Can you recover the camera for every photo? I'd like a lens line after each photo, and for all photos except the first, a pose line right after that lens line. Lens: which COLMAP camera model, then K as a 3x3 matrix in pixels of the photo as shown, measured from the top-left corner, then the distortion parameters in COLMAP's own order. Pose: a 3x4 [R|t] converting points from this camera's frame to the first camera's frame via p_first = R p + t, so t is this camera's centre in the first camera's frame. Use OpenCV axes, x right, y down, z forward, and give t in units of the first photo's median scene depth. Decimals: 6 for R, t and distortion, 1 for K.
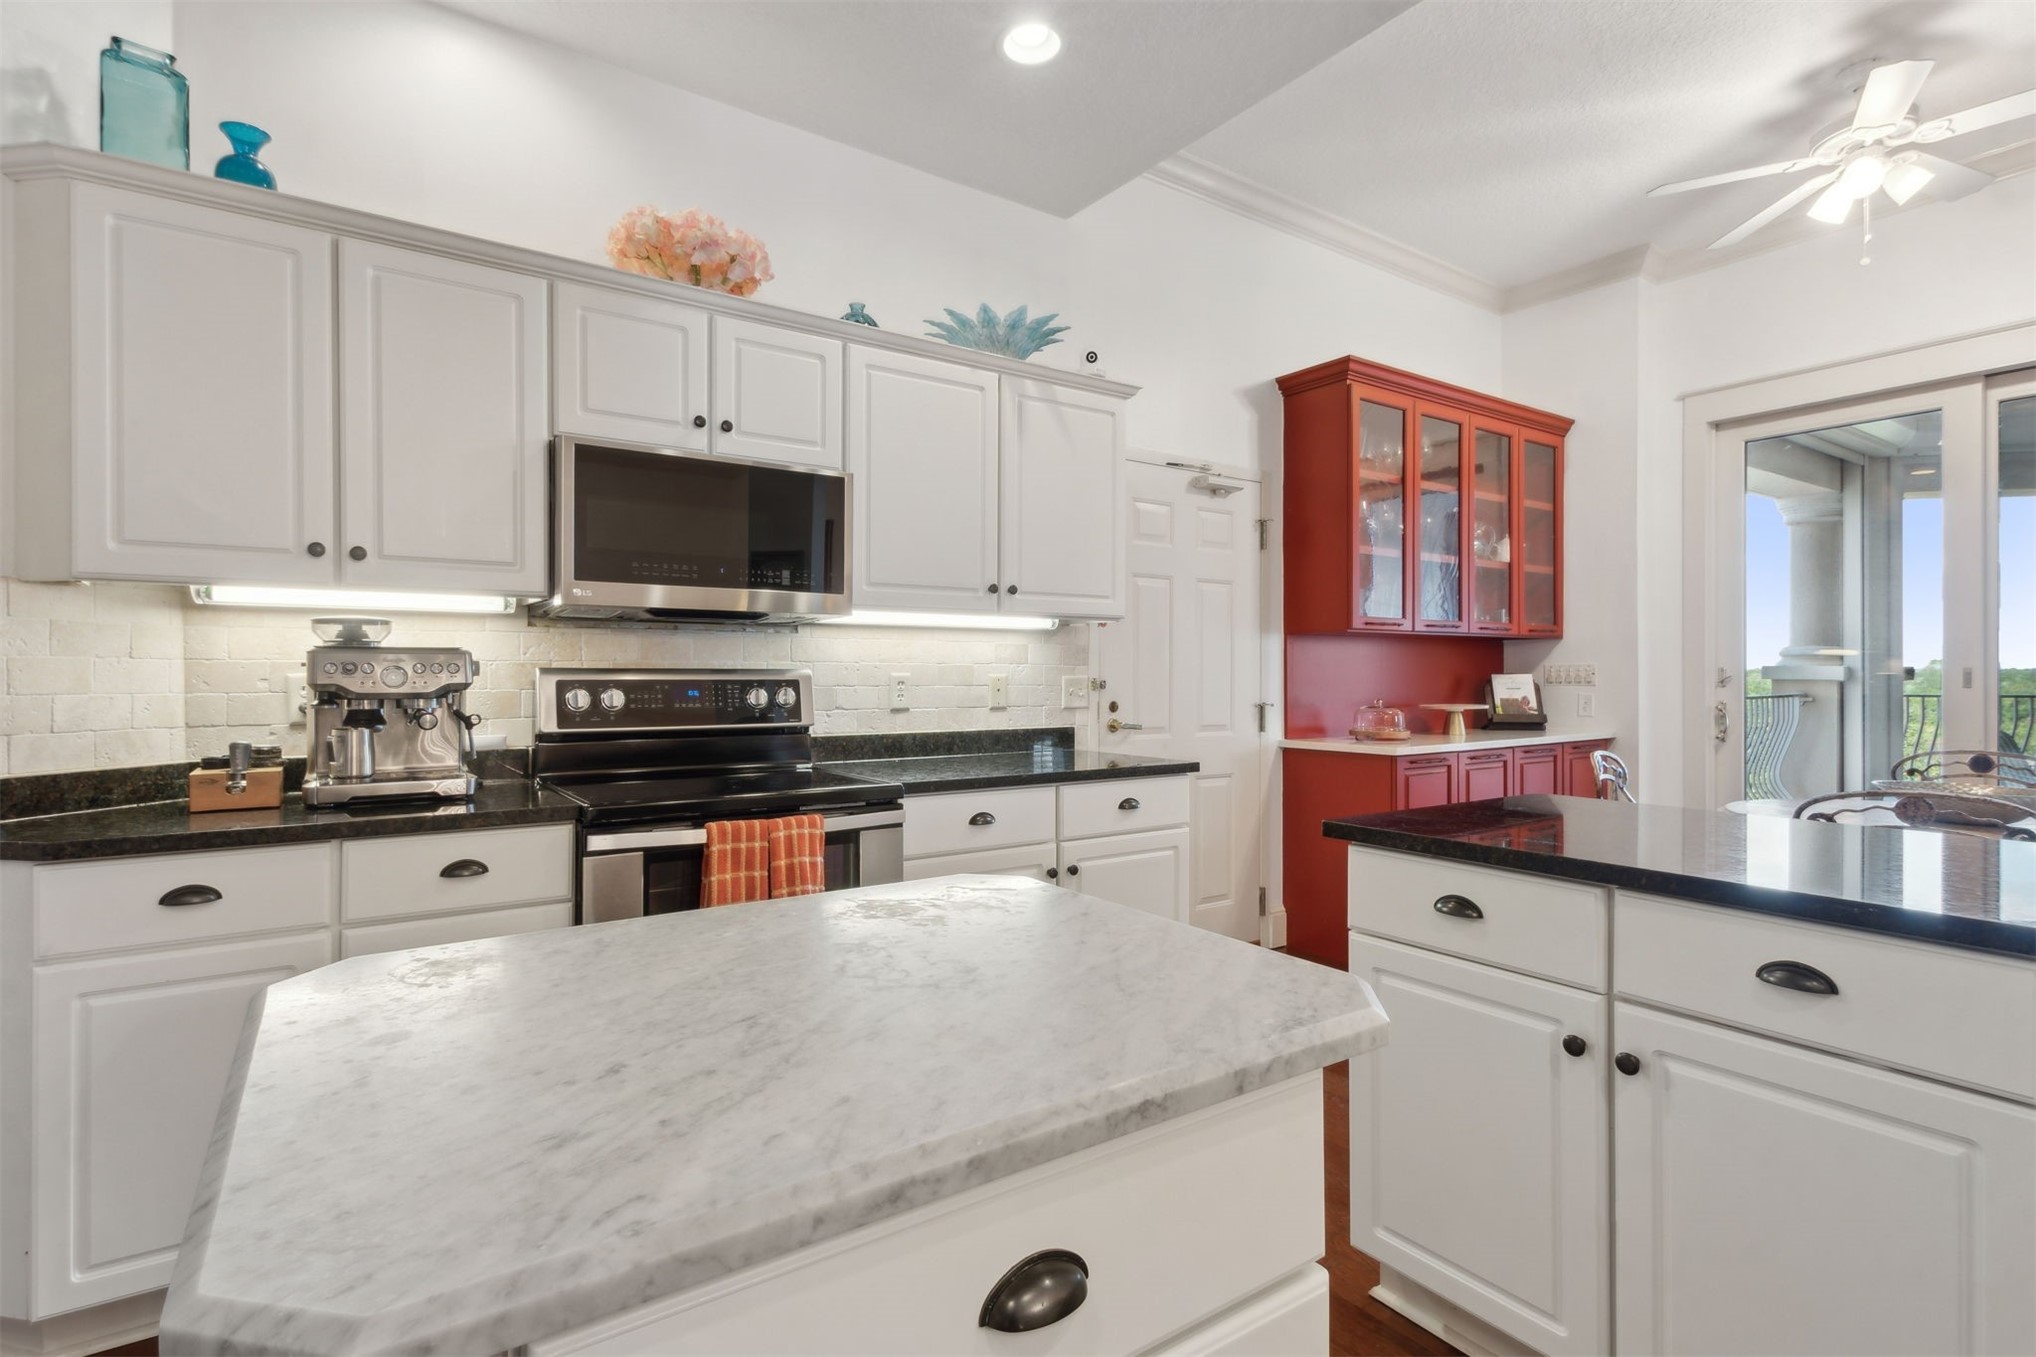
lens RADIAL K [[980.3, 0, 1007.2], [0, 980.3, 666.1], [0, 0, 1]] dist [0.011884, -0.000662]
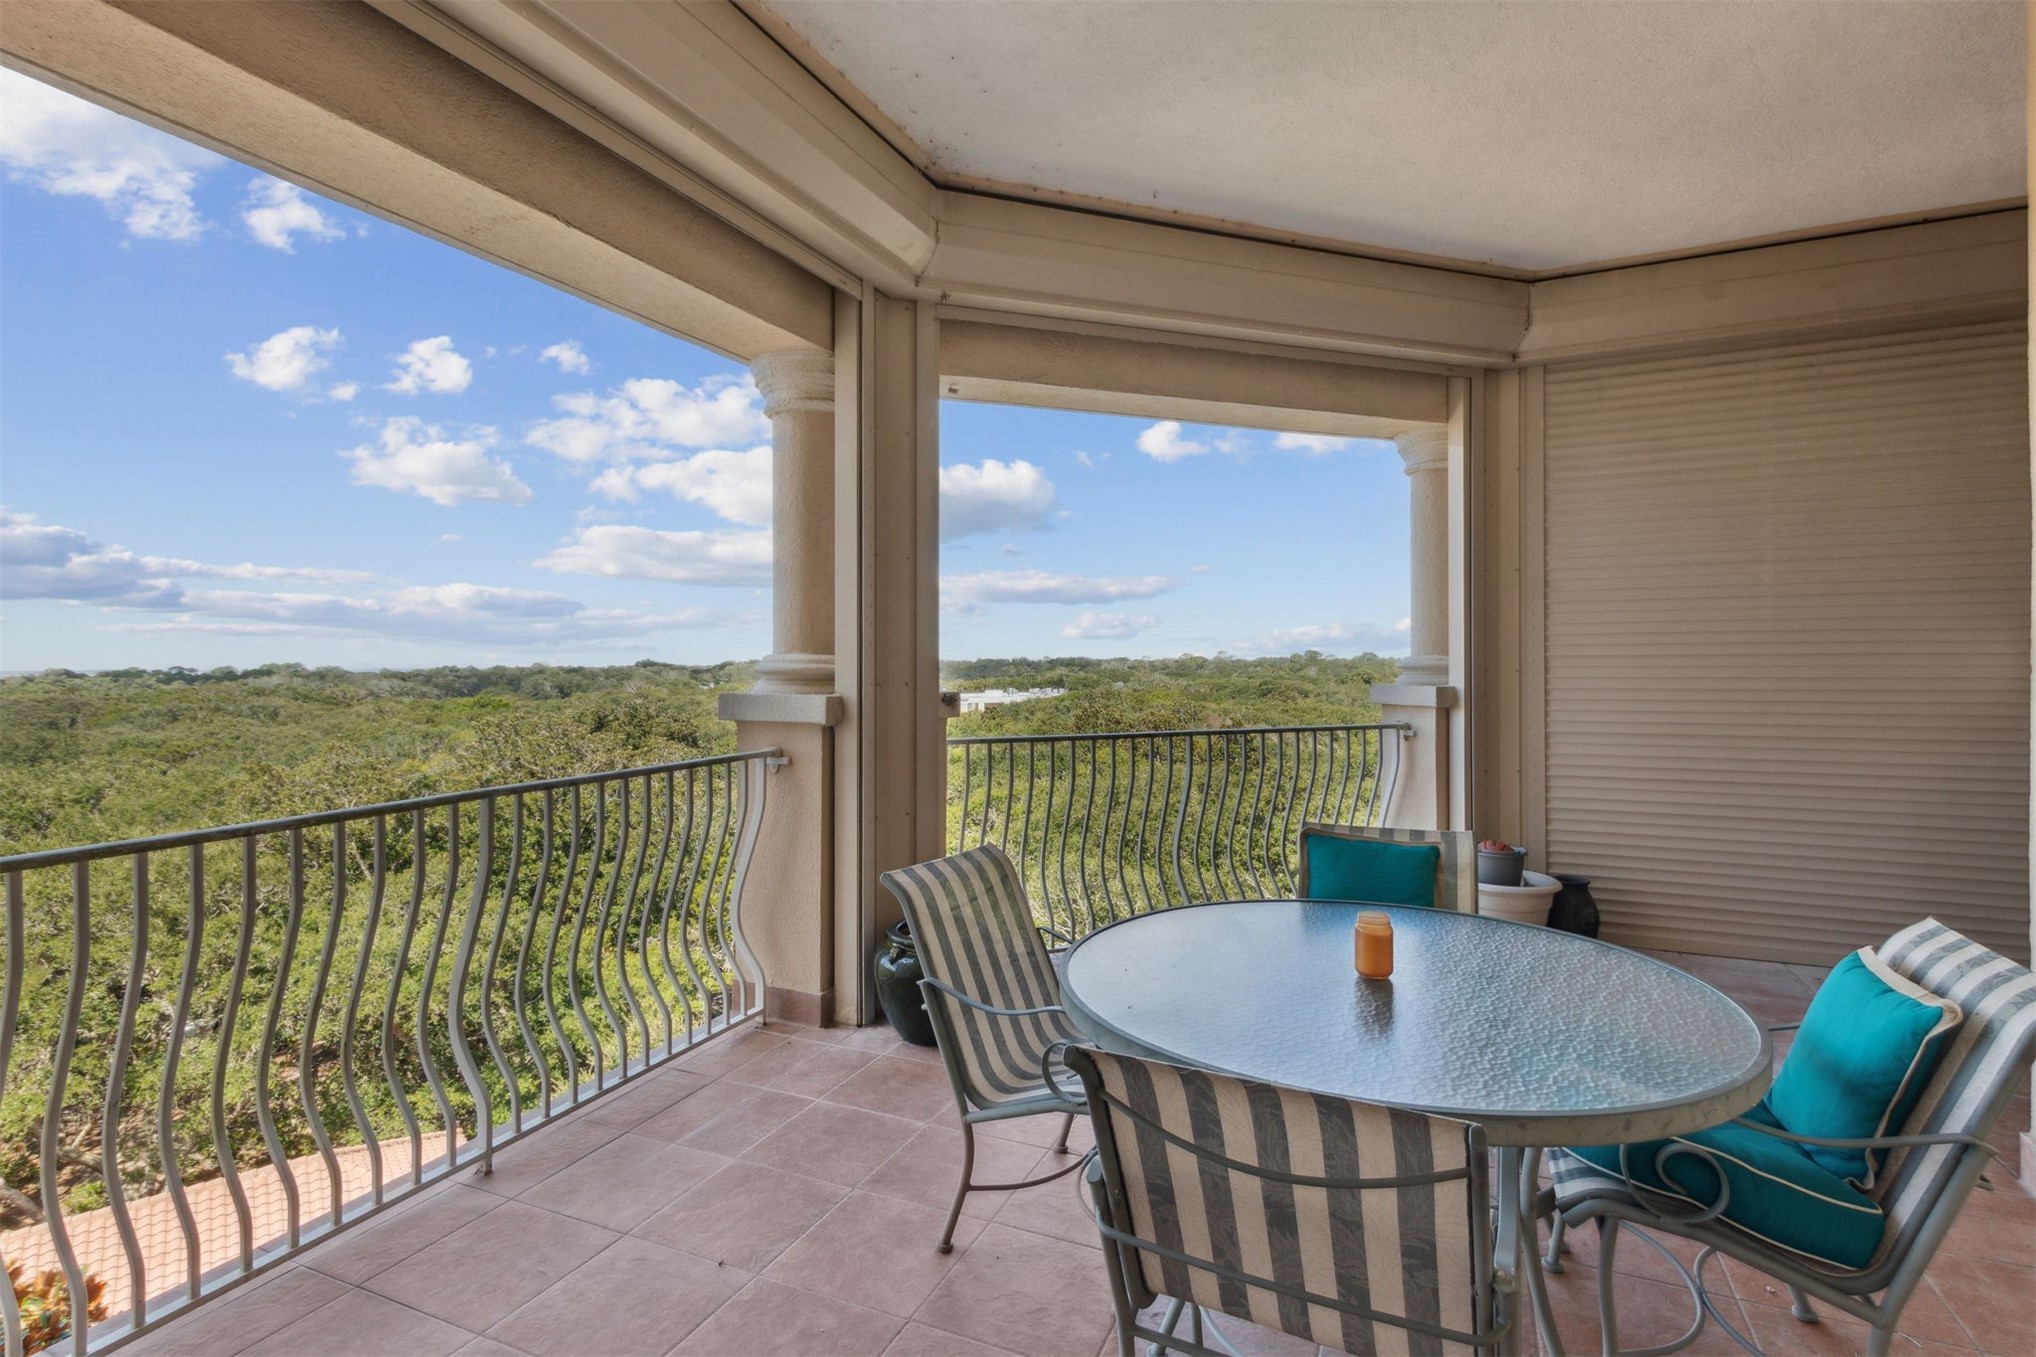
lens RADIAL K [[980.3, 0, 1019.6], [0, 980.3, 667.0], [0, 0, 1]] dist [0.011884, -0.000662]
pose [[0.847174, -0.008770, 0.531243, 1.455306], [0.003314, 0.999932, 0.011222, -0.043942], [-0.531305, -0.007746, 0.847145, 1.150944]]
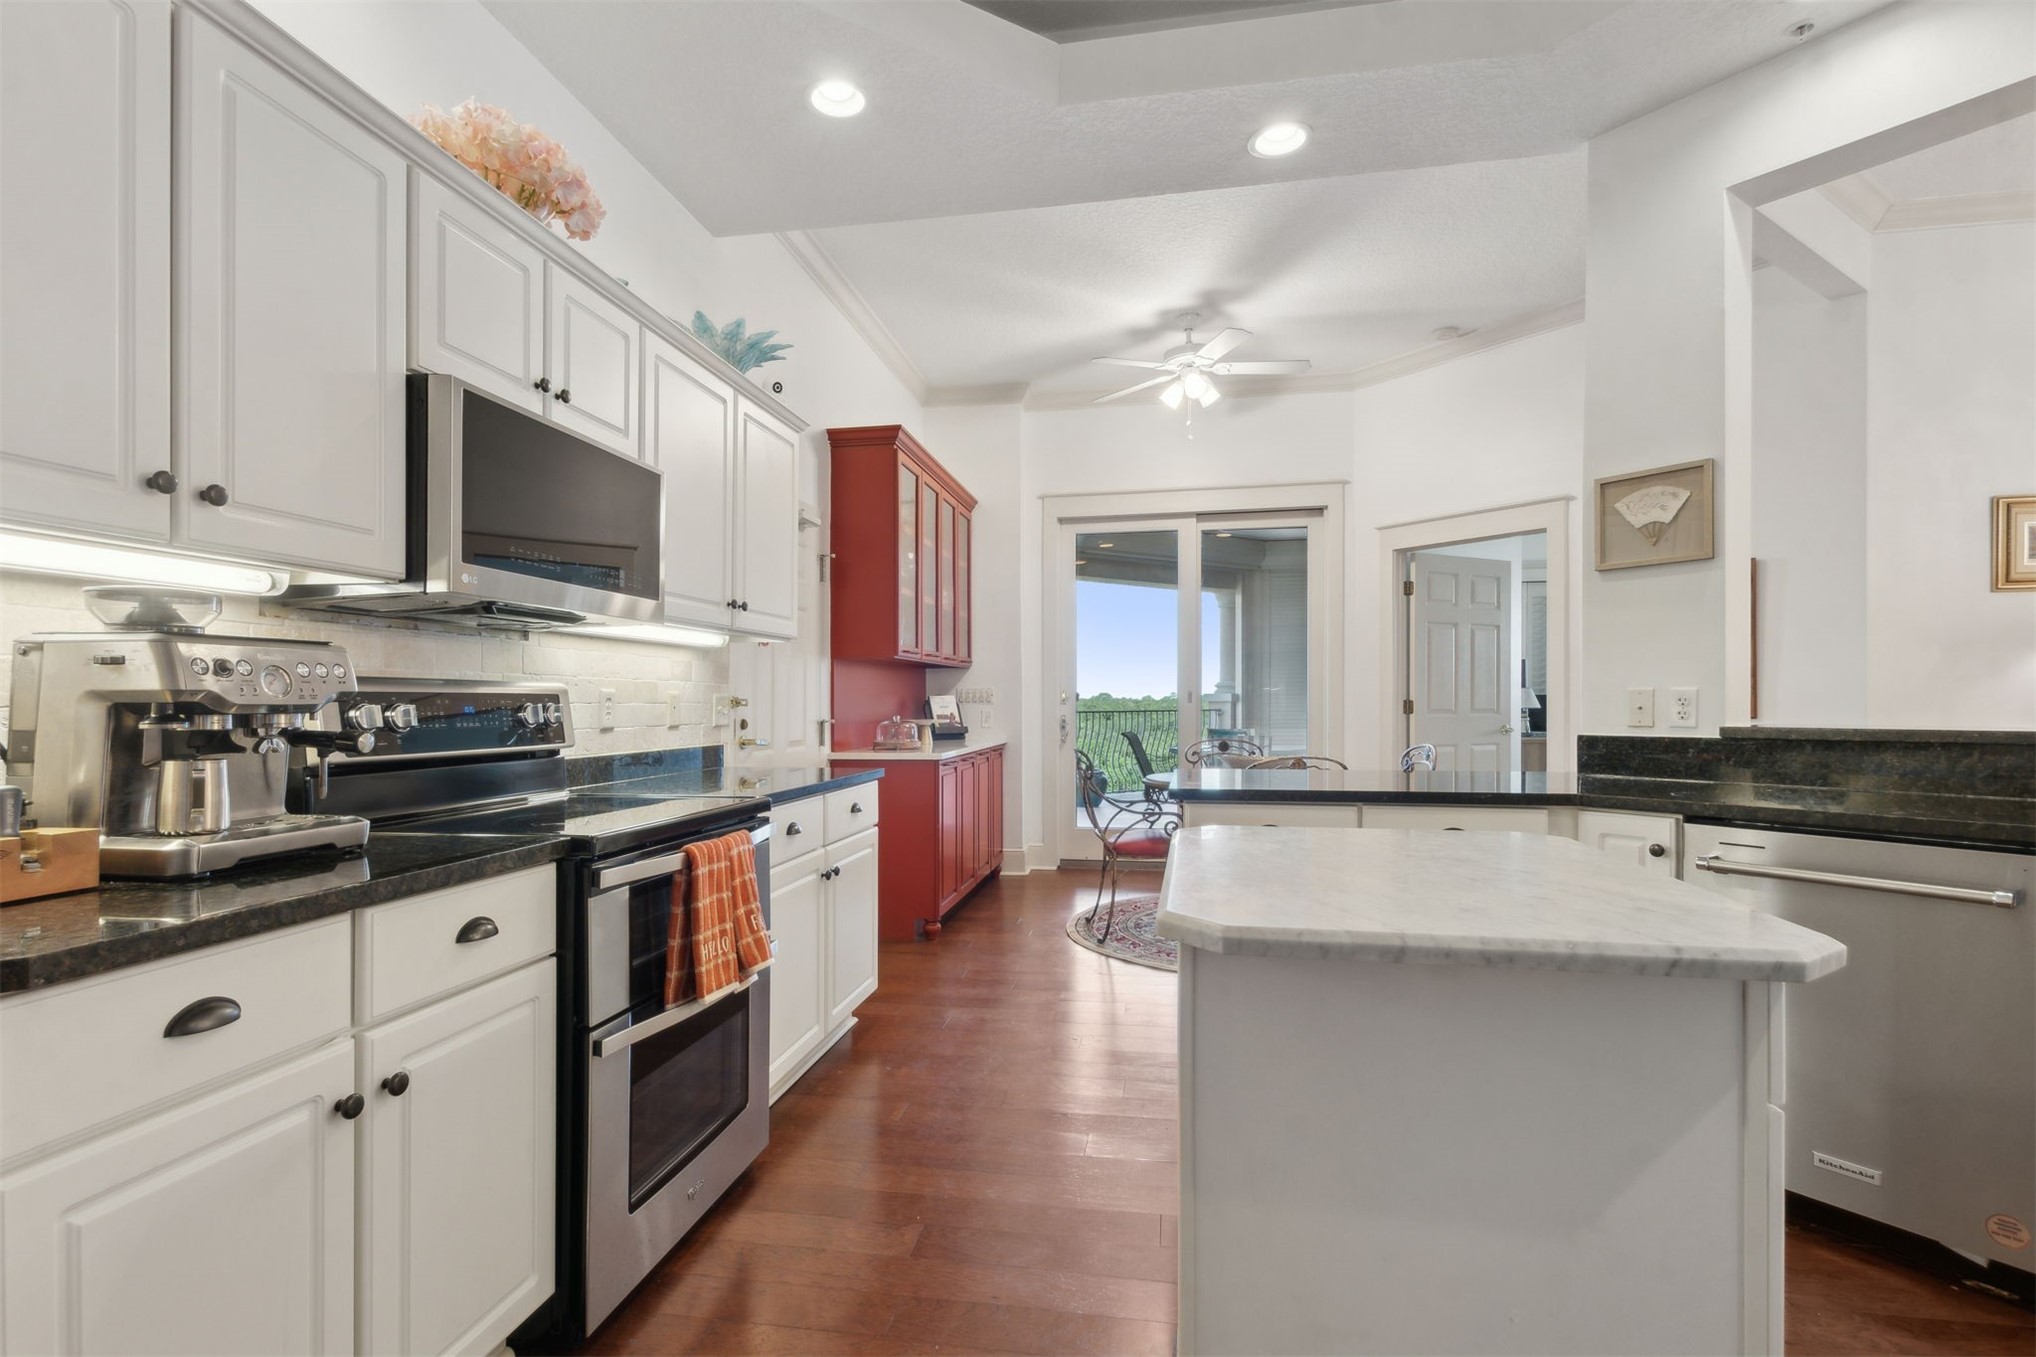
lens RADIAL K [[980.3, 0, 1001.2], [0, 980.3, 693.3], [0, 0, 1]] dist [0.011884, -0.000662]
pose [[0.700504, 0.001056, 0.713648, -0.478944], [0.001771, 0.999993, -0.003218, 0.014153], [-0.713646, 0.003518, 0.700498, 0.097403]]
